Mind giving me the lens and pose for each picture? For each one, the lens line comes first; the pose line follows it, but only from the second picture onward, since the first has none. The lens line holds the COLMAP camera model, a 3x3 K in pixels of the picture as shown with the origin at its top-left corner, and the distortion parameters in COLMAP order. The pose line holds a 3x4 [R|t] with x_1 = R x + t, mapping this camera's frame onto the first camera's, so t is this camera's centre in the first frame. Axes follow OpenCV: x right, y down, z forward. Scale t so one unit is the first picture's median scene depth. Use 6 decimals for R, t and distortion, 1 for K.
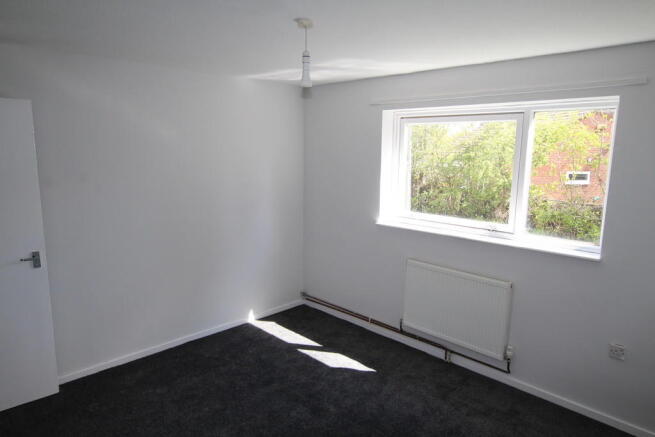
lens RADIAL K [[446.7, 0, 327.5], [0, 446.7, 218.5], [0, 0, 1]] dist [0.042343, 0.000321]
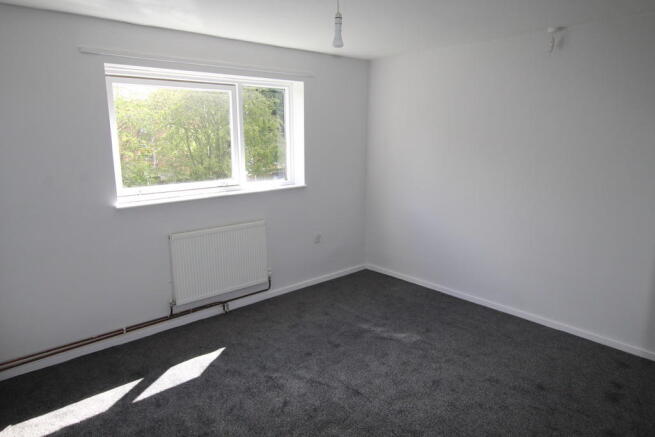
lens RADIAL K [[422.5, 0, 327.0], [0, 422.5, 208.7], [0, 0, 1]] dist [-0.001510, 0.000928]
pose [[0.058228, -0.209105, 0.976158, -0.669201], [0.151901, 0.968287, 0.198358, -0.090480], [-0.986679, 0.136729, 0.088145, 0.639075]]
